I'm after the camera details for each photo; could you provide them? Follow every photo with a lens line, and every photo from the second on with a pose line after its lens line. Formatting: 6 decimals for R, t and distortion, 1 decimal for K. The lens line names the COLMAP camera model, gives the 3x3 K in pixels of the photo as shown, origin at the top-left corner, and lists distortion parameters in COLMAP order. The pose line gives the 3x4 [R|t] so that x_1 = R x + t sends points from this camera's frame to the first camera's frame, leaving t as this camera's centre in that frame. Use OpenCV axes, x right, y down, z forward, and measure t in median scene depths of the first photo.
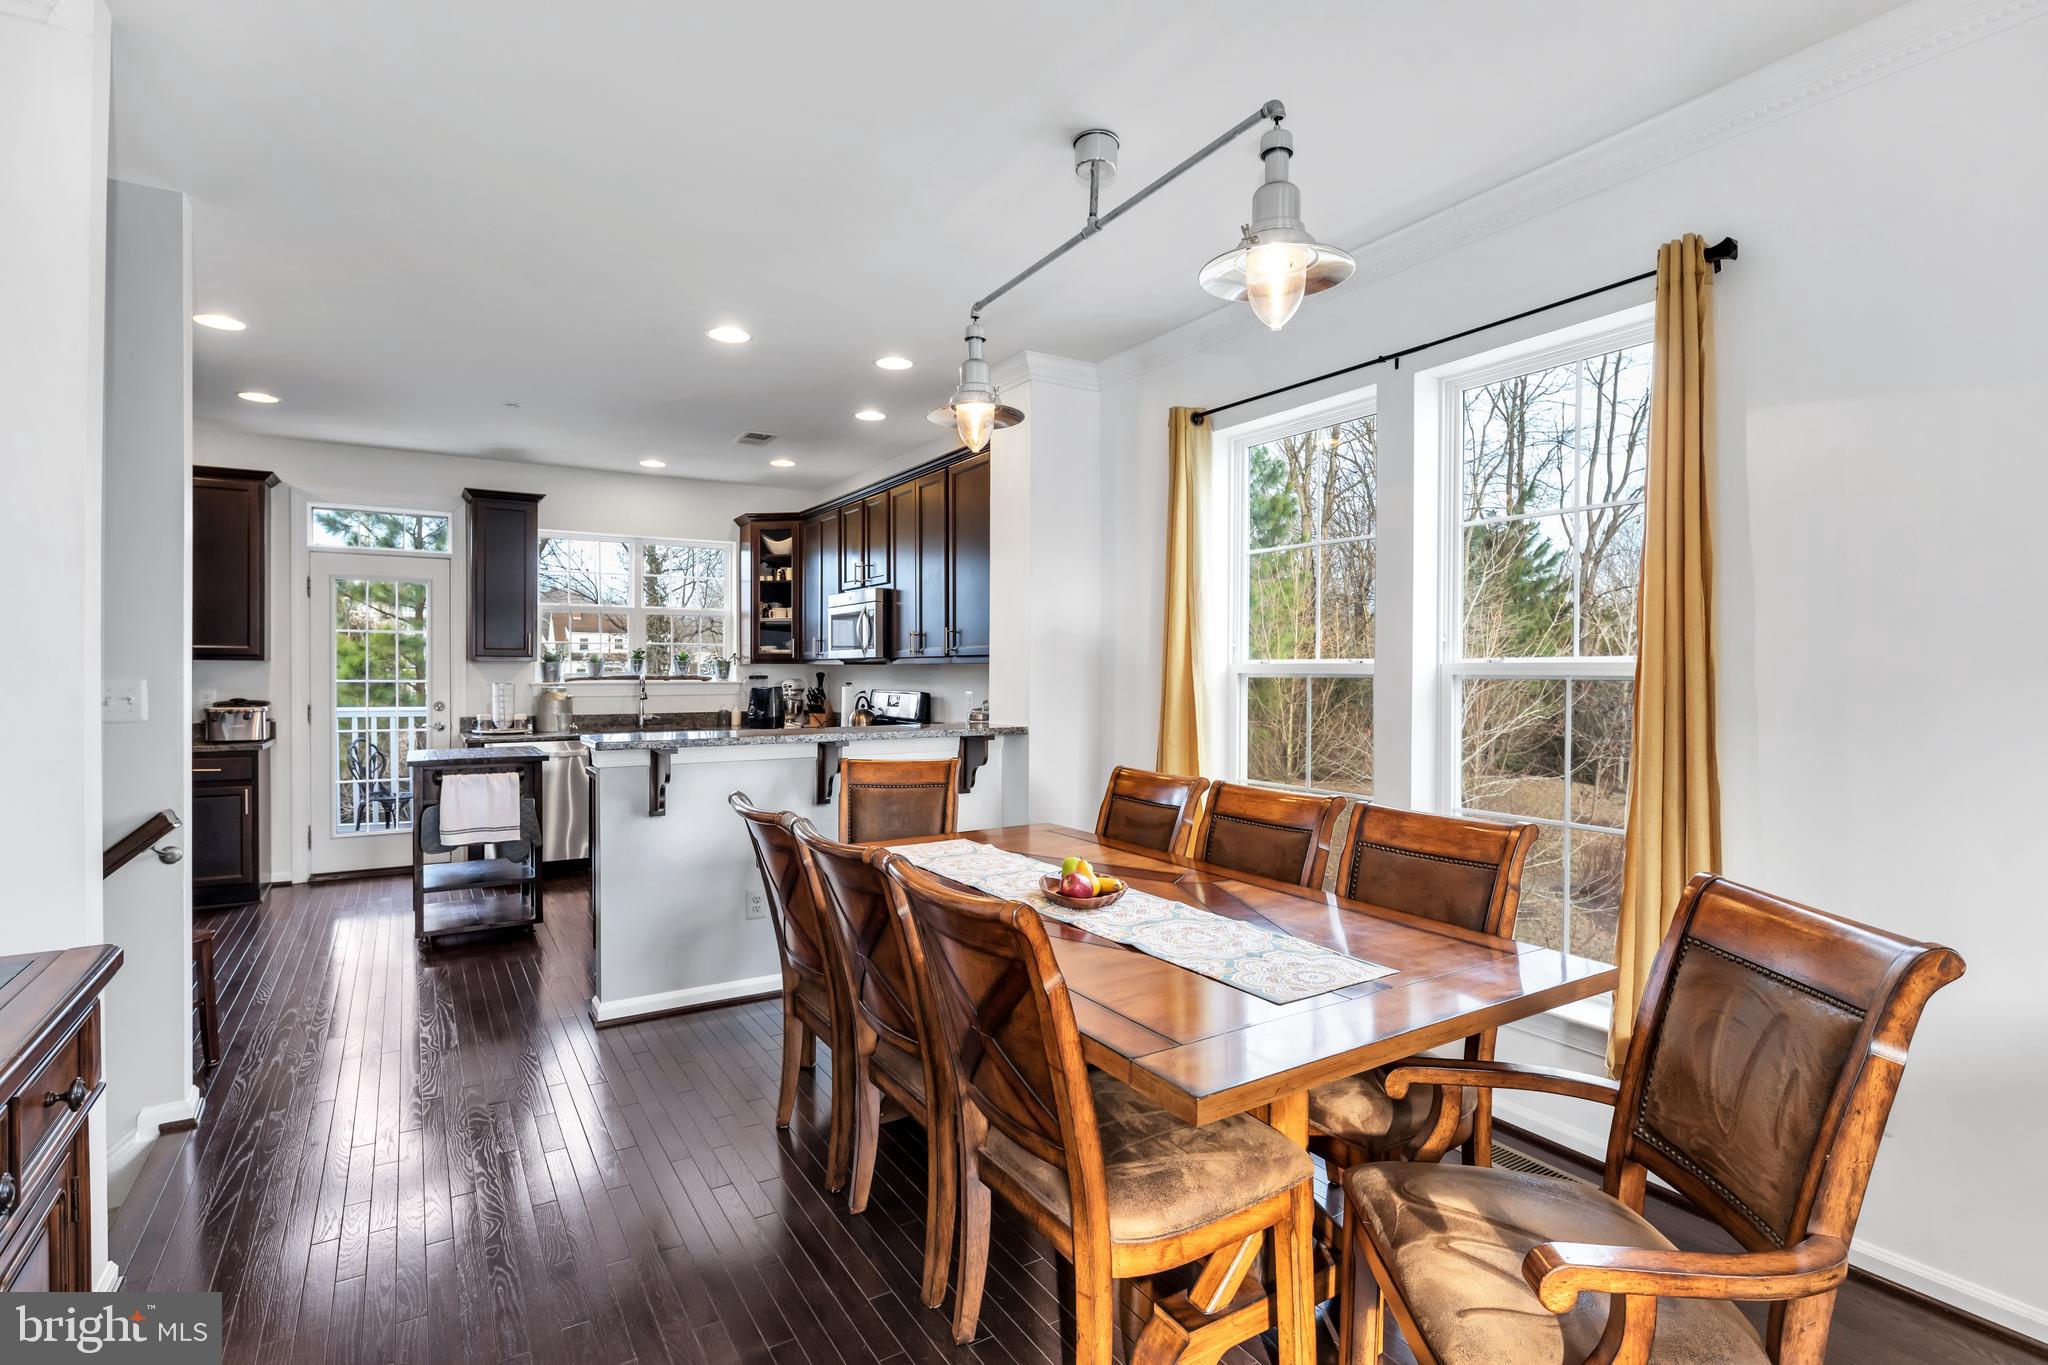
lens RADIAL K [[983.7, 0, 1024.0], [0, 983.7, 682.5], [0, 0, 1]] dist [0.001270, -0.001327]
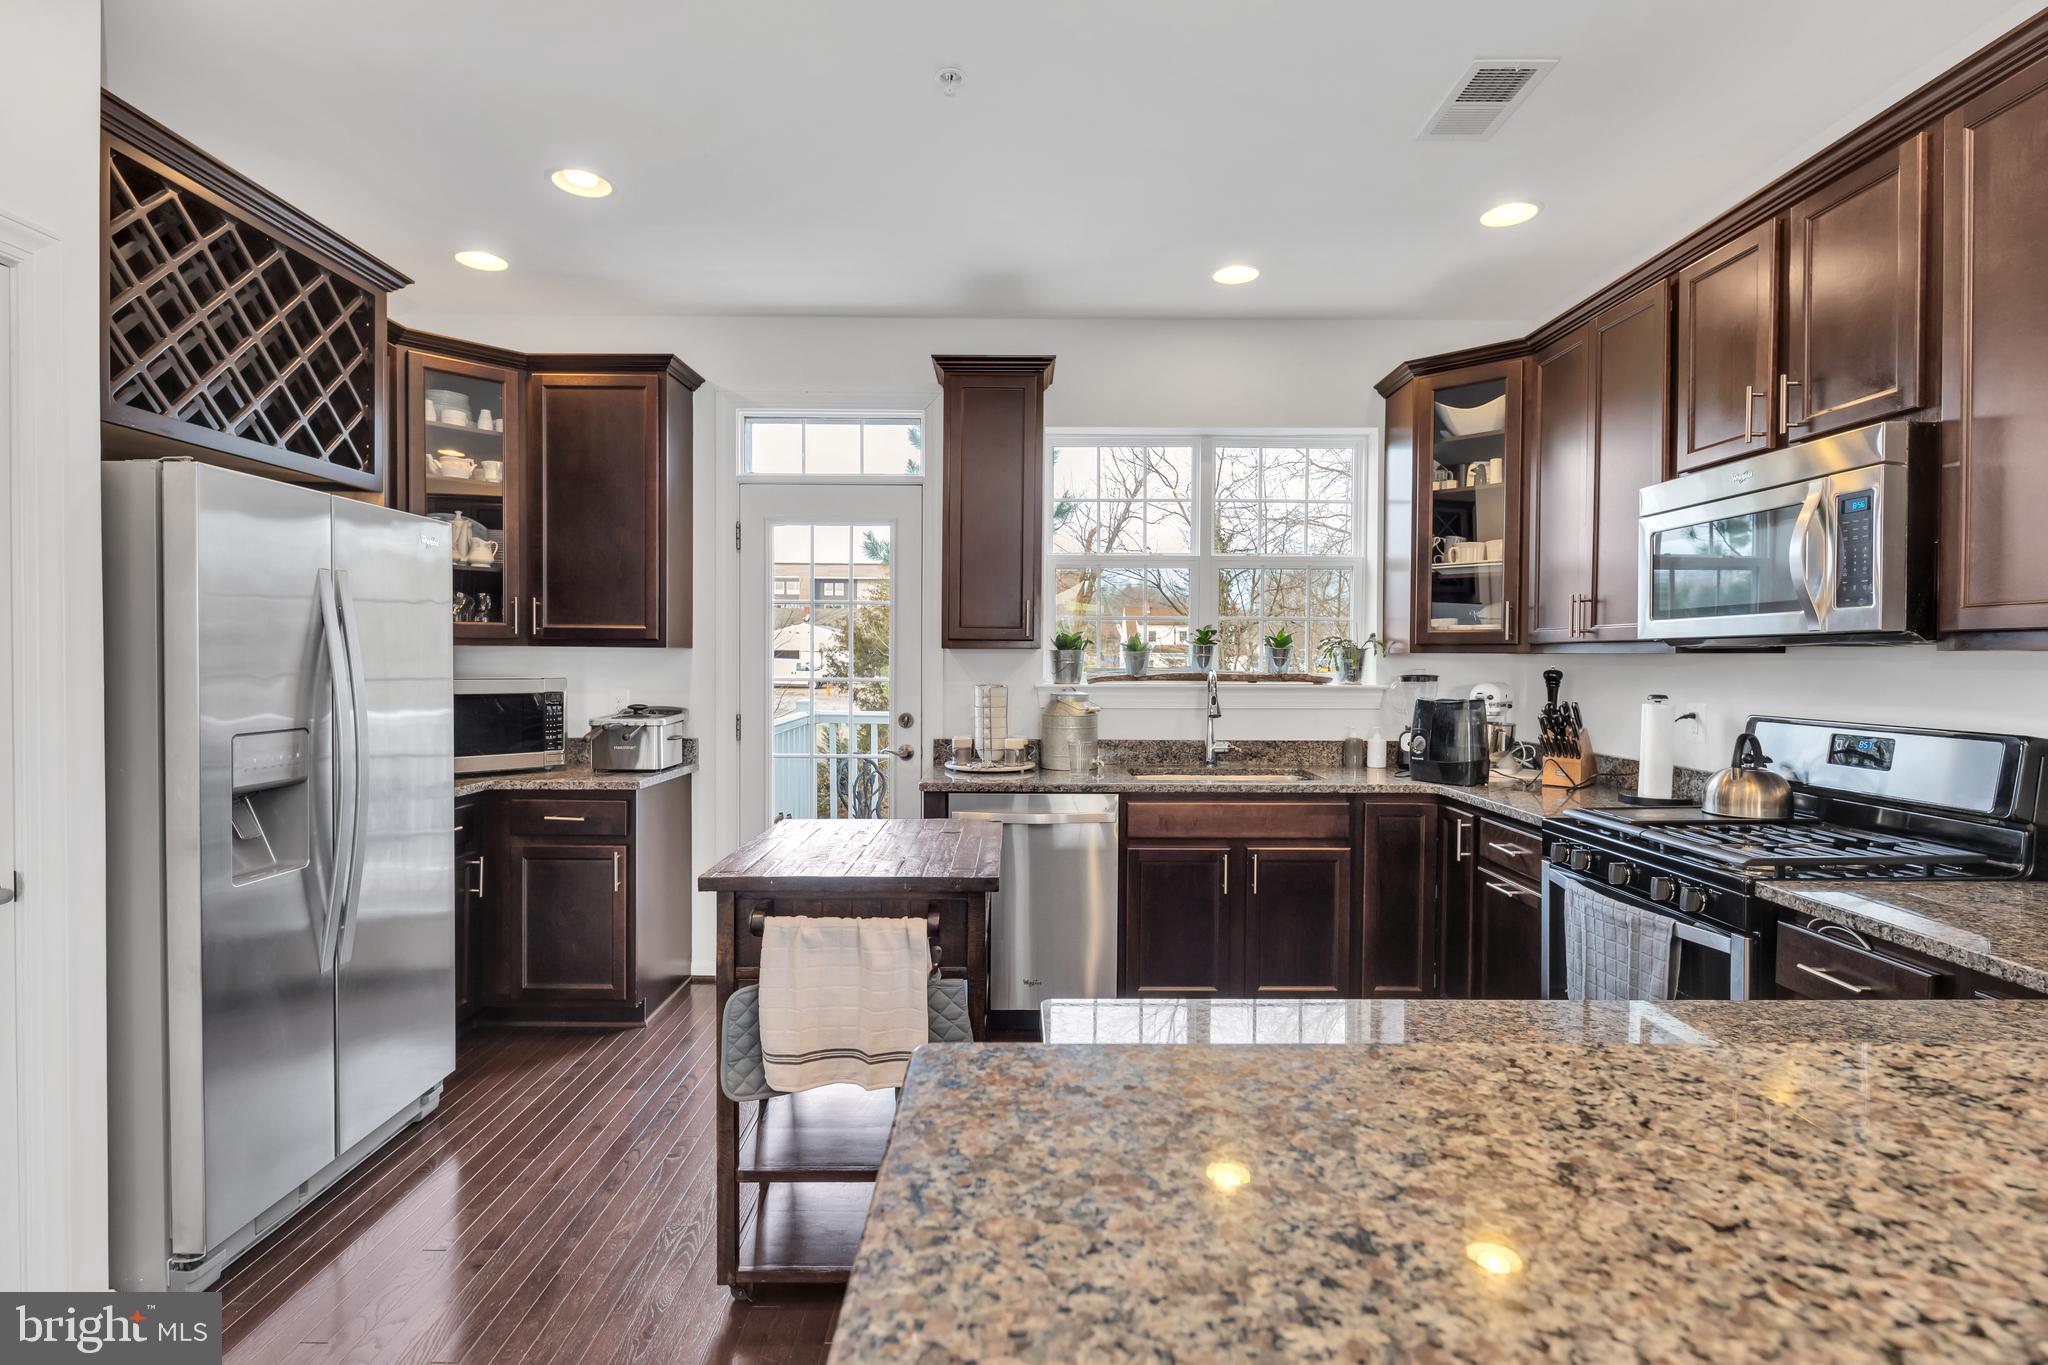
lens RADIAL K [[983.7, 0, 1024.0], [0, 983.7, 682.5], [0, 0, 1]] dist [0.001270, -0.001327]
pose [[0.851173, 0.015359, -0.524661, -0.195491], [-0.010567, 0.999871, 0.012127, -0.008112], [0.524780, -0.004778, 0.851225, 0.492516]]
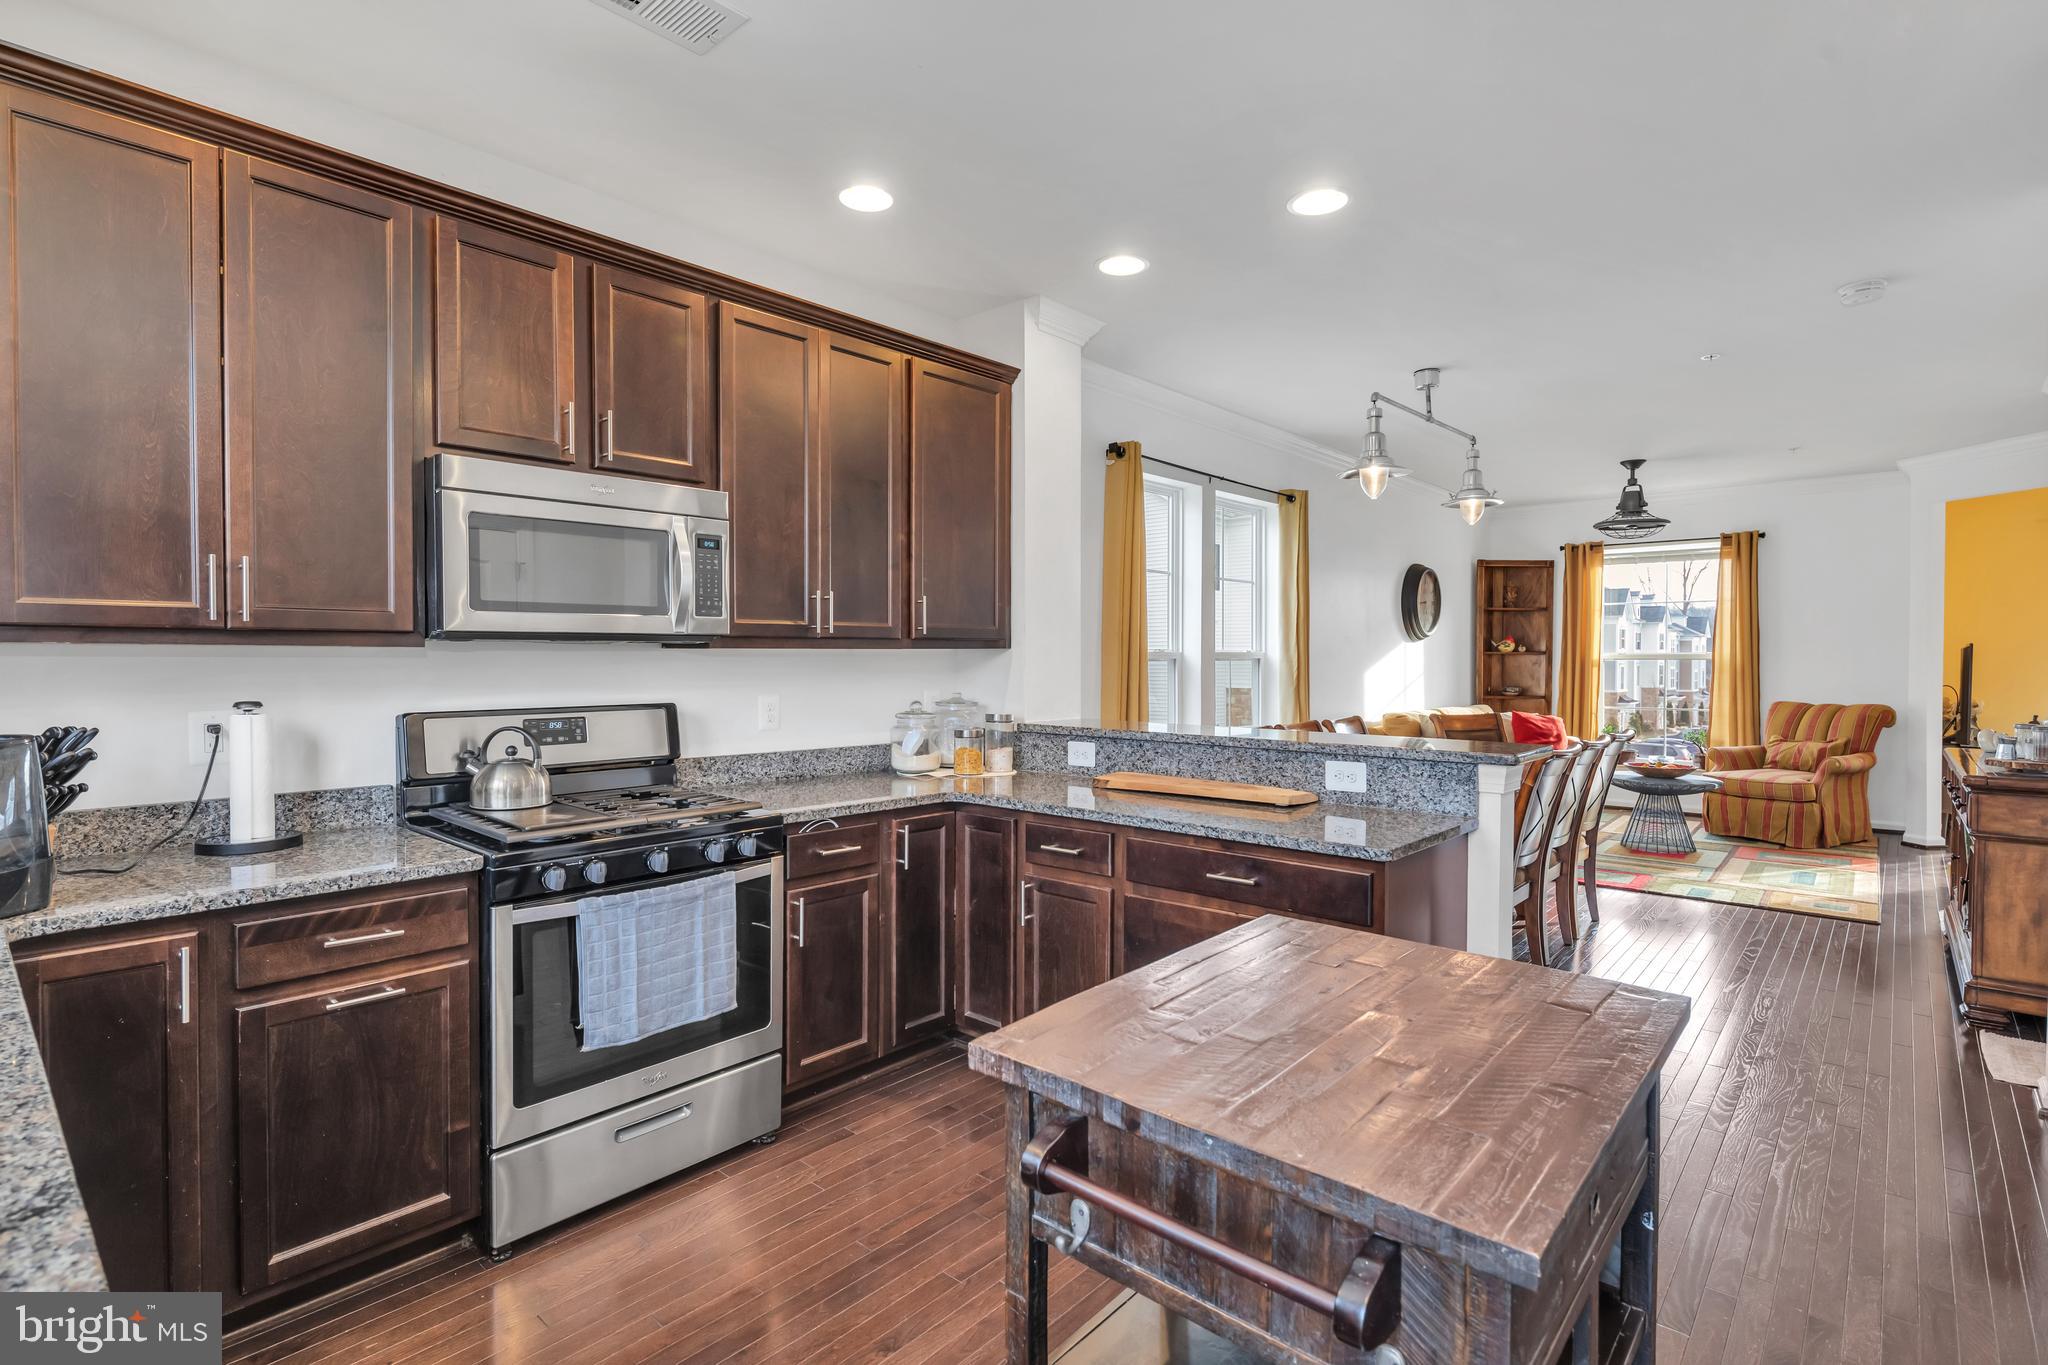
lens RADIAL K [[983.7, 0, 1024.0], [0, 983.7, 682.5], [0, 0, 1]] dist [0.001270, -0.001327]
pose [[-0.279725, -0.030670, 0.959590, -0.582216], [0.011099, 0.999320, 0.035175, -0.015678], [-0.960016, 0.020490, -0.279194, 0.872523]]
